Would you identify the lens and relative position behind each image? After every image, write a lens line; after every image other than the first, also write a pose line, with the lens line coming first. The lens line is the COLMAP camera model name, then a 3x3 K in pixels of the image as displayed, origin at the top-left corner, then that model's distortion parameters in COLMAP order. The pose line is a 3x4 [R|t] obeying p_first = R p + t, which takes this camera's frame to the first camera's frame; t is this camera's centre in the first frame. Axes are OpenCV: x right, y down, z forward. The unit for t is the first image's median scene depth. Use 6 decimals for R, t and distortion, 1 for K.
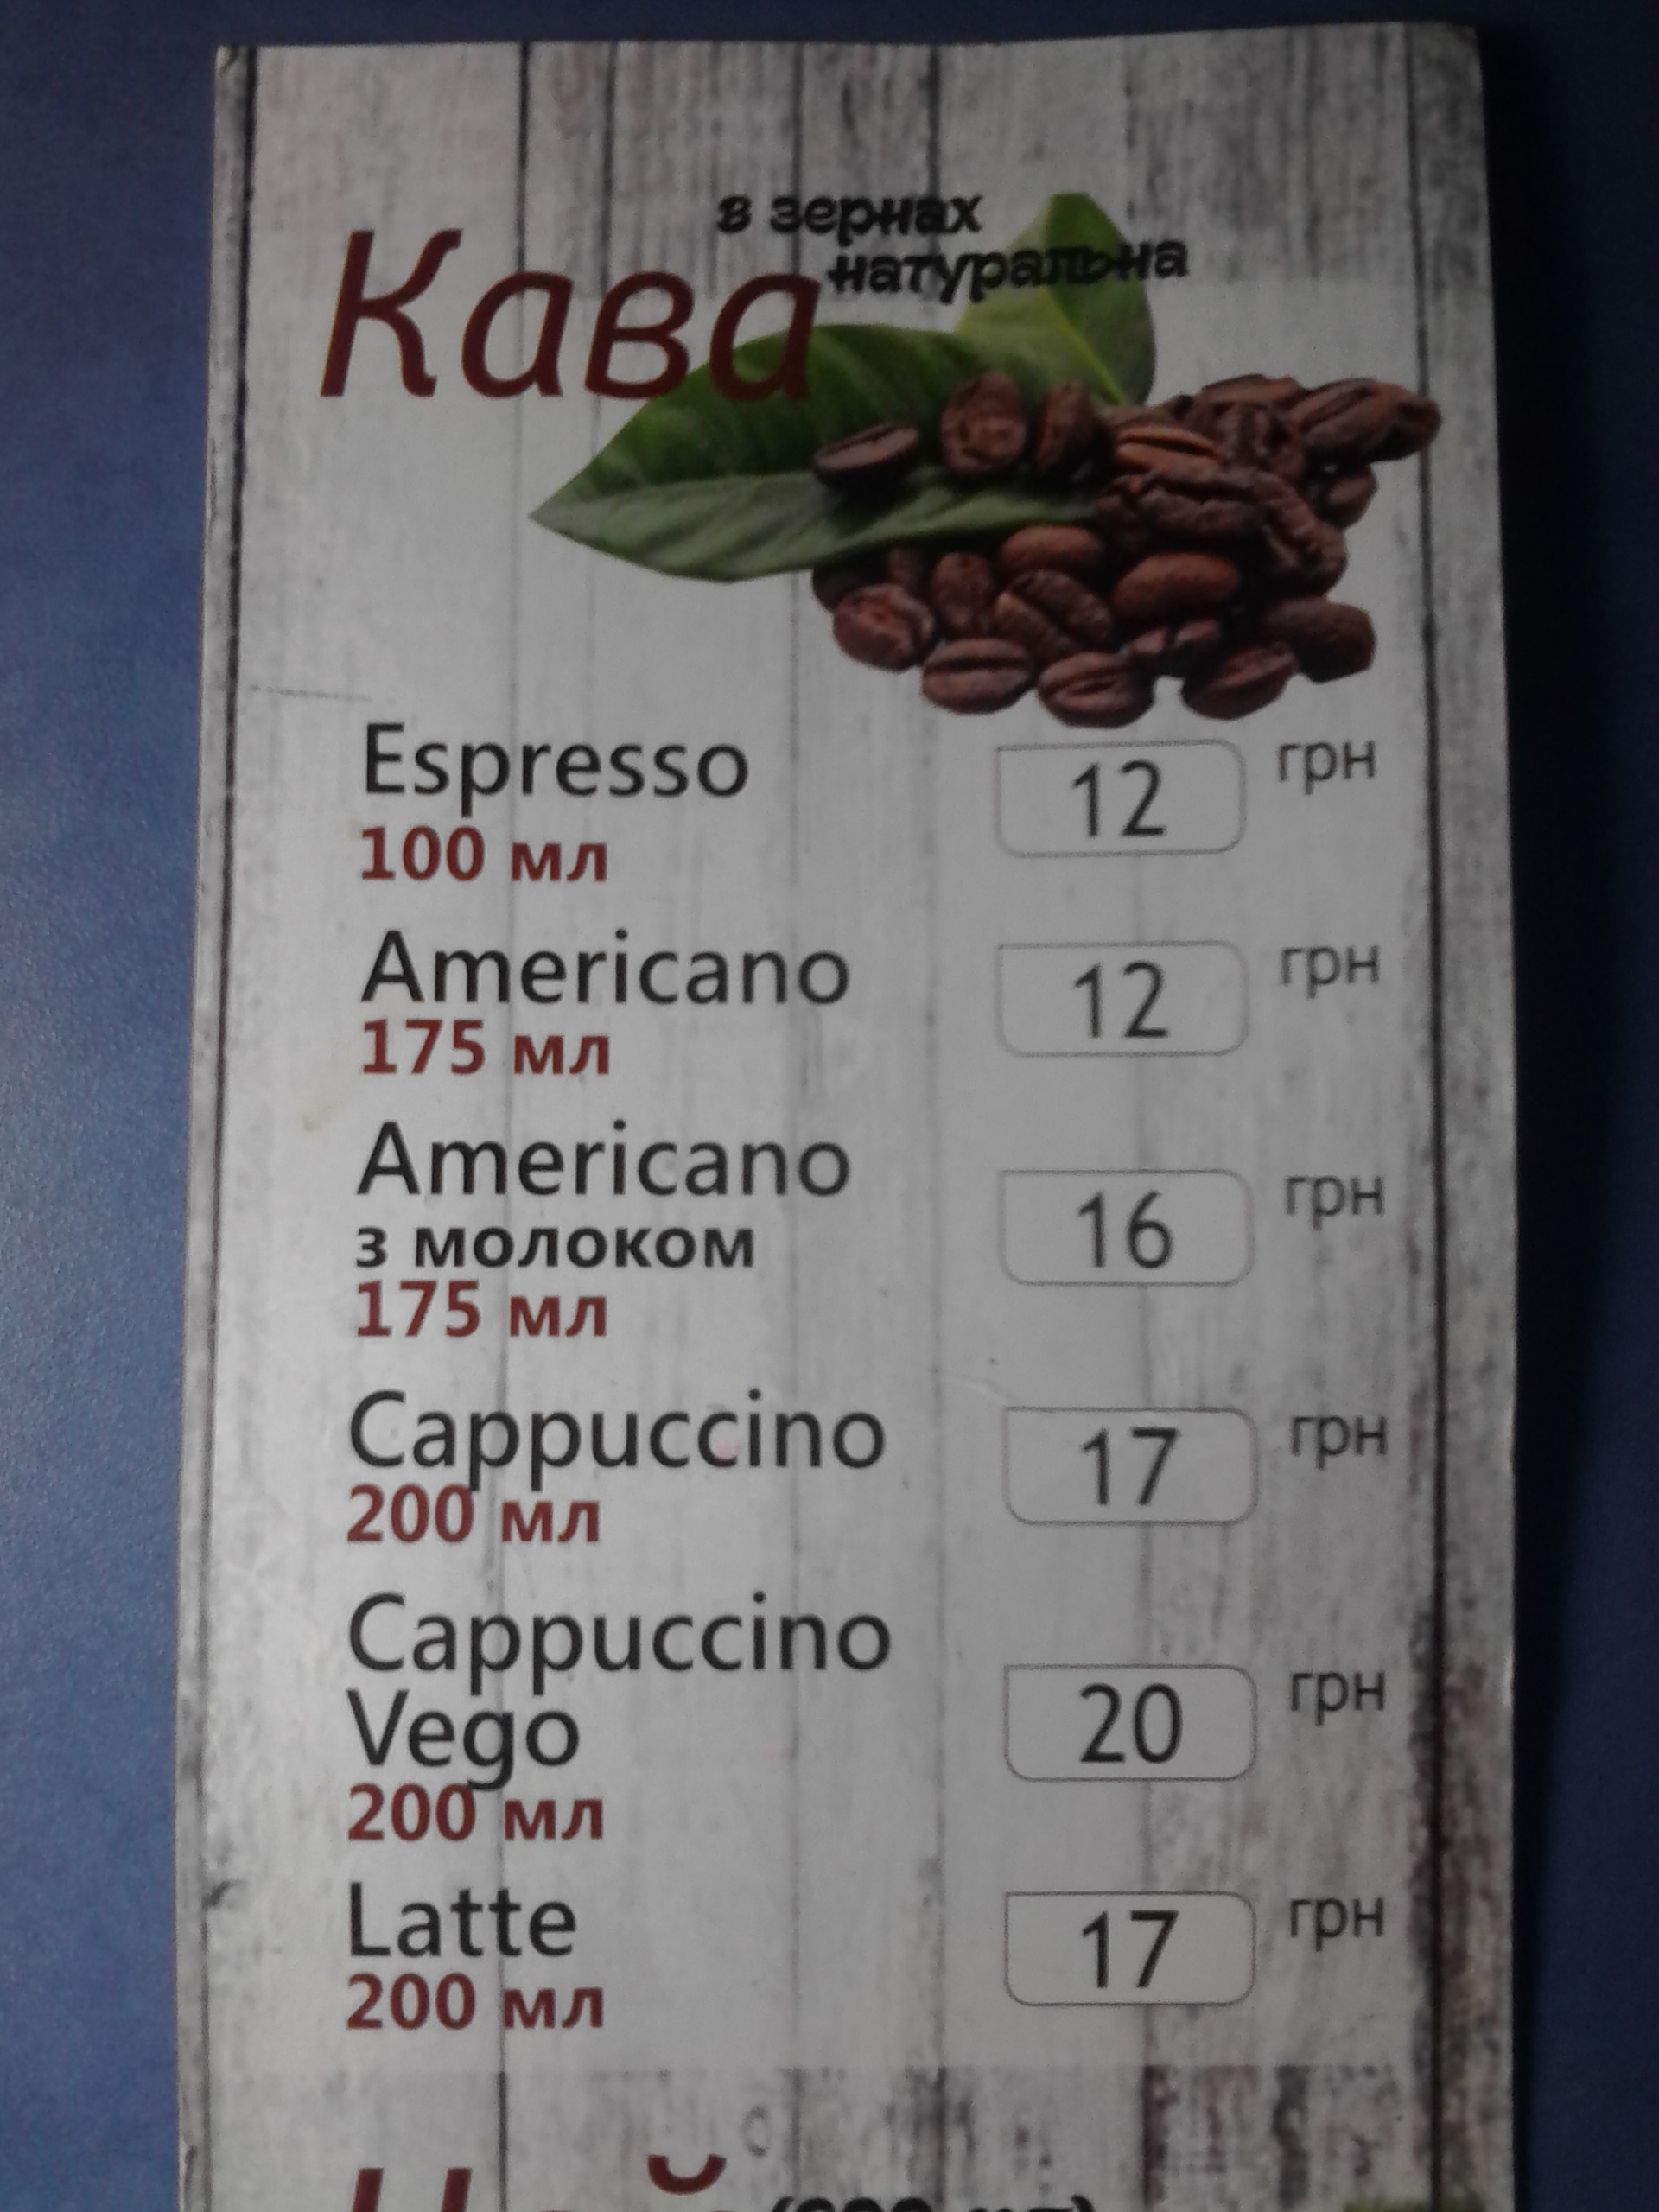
lens RADIAL K [[1345.1, 0, 826.1], [0, 1345.1, 1105.4], [0, 0, 1]] dist [-0.009410, 0.004339]
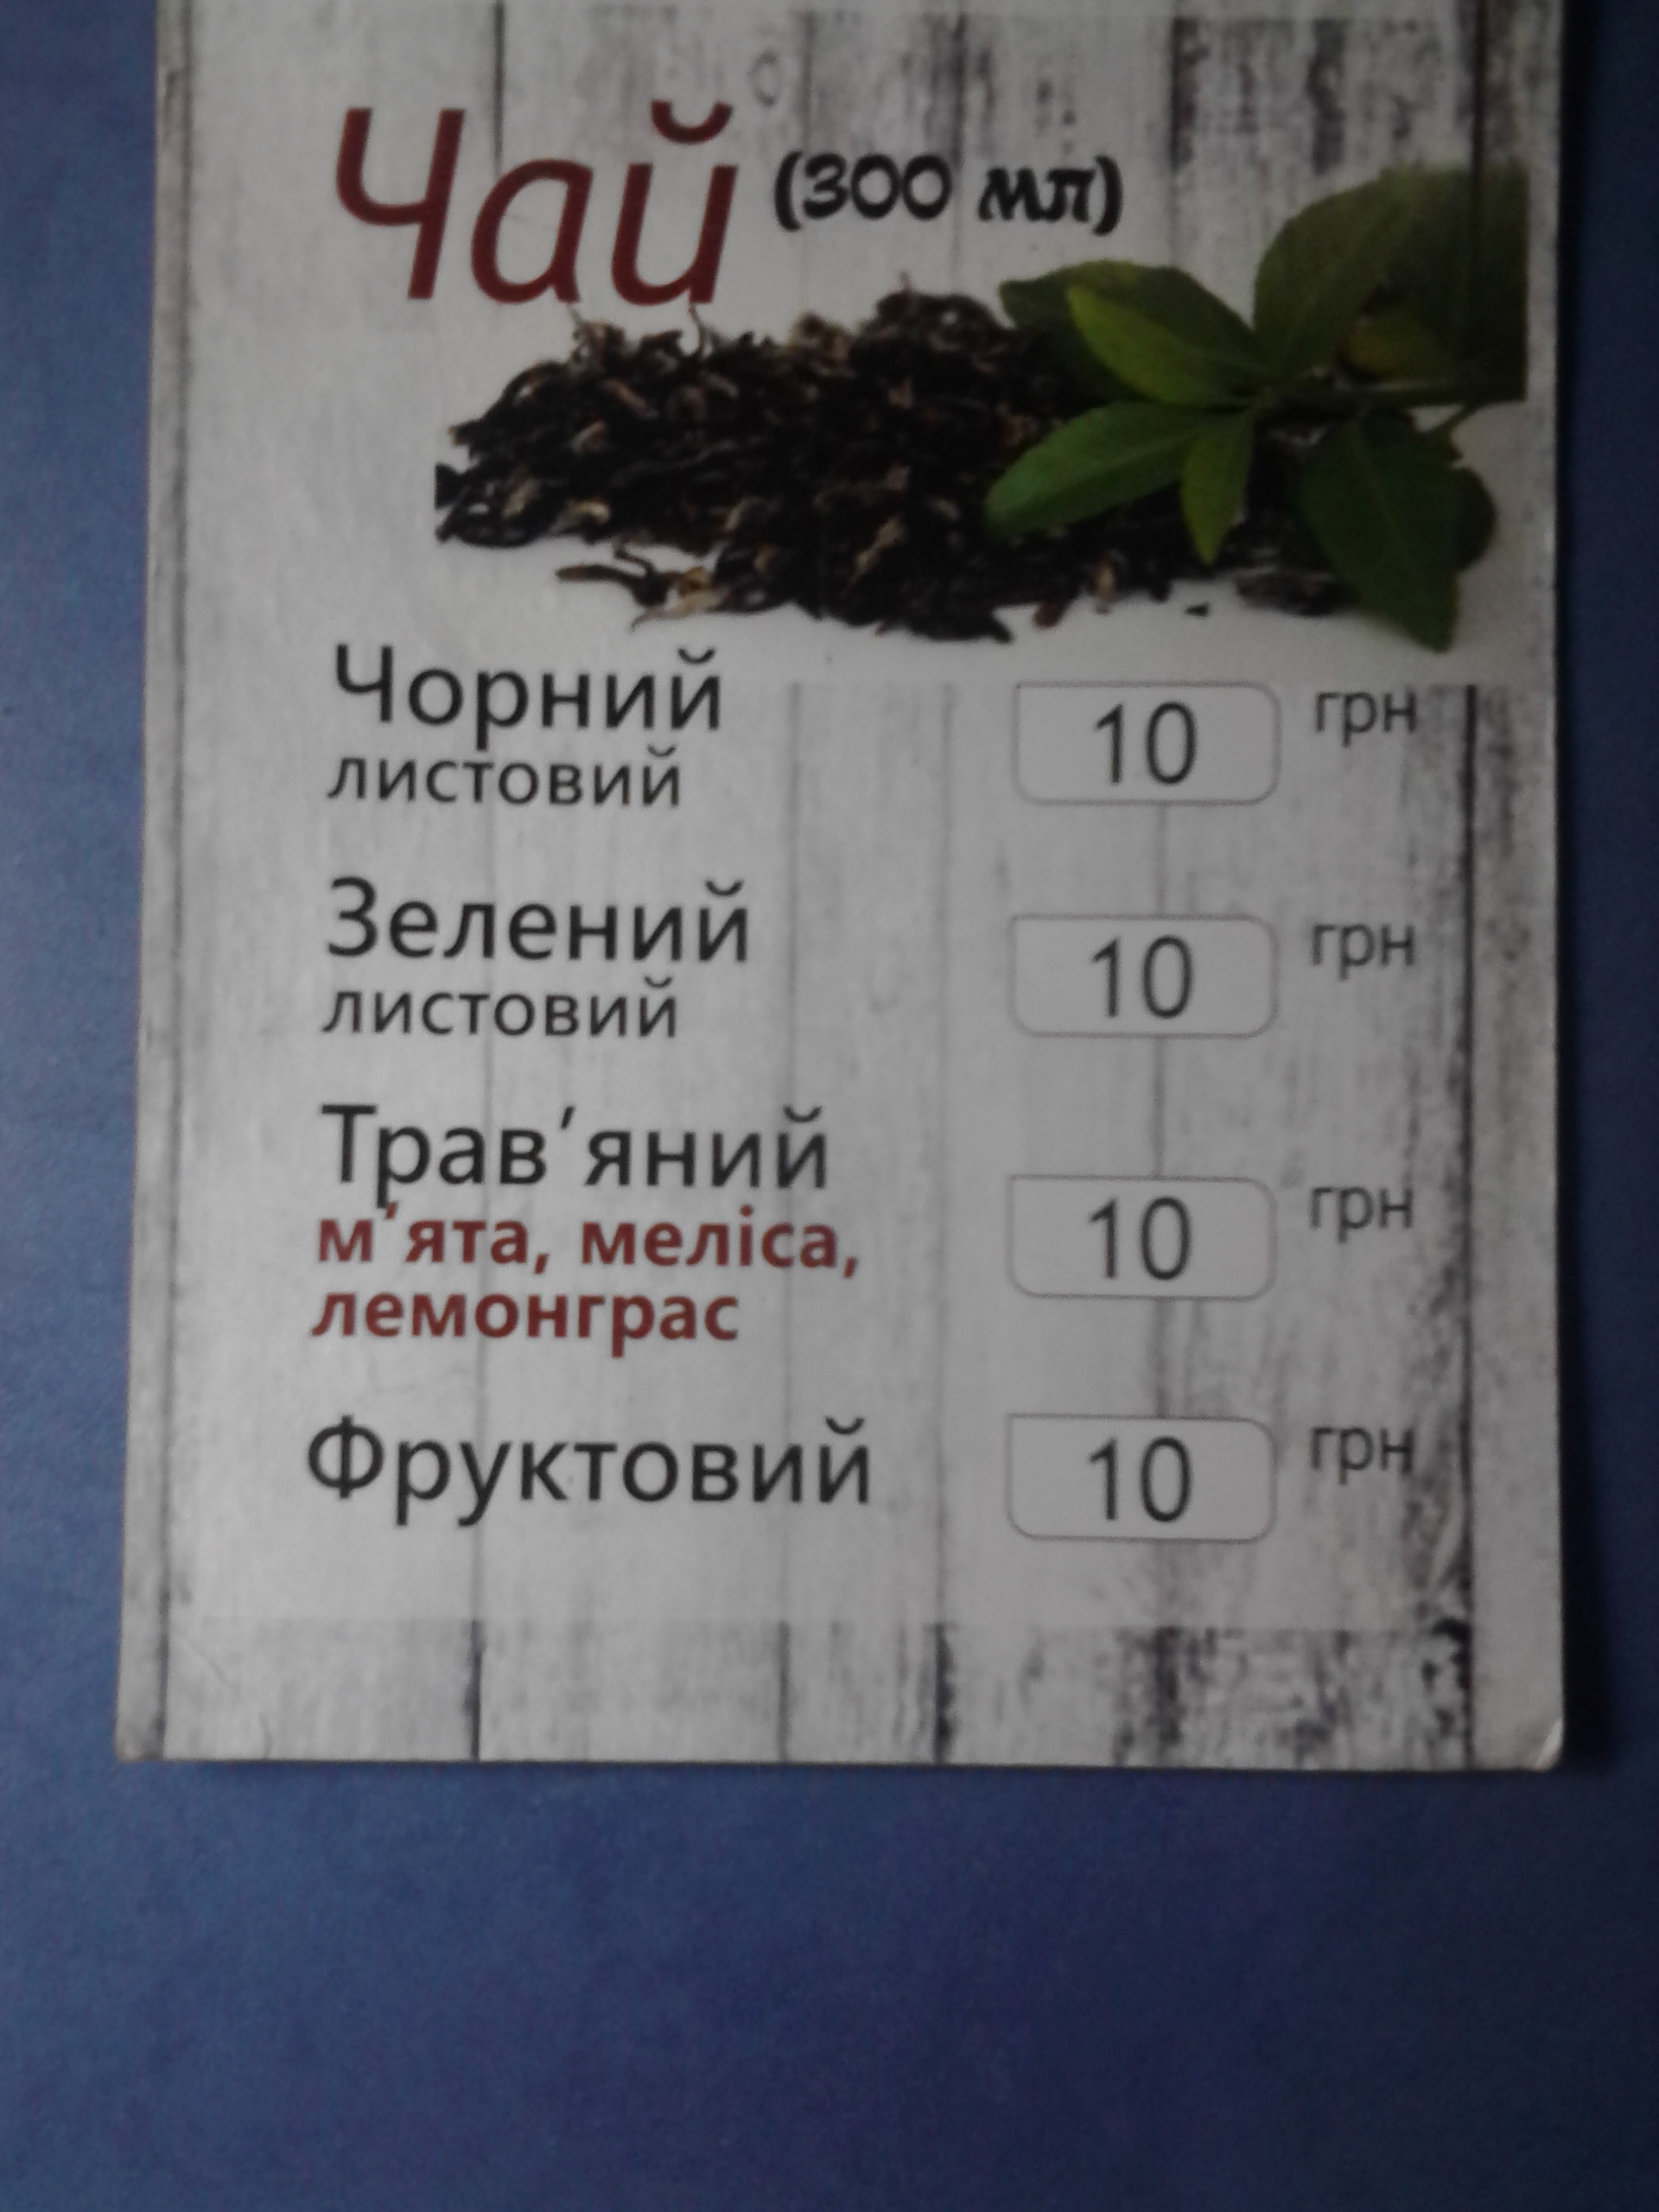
lens RADIAL K [[1416.4, 0, 829.5], [0, 1416.4, 1106.0], [0, 0, 1]] dist [0.032375, -0.024942]
pose [[0.999733, 0.023023, 0.001905, 0.008162], [-0.023025, 0.999734, 0.001023, 1.494506], [-0.001881, -0.001066, 0.999998, -0.018008]]
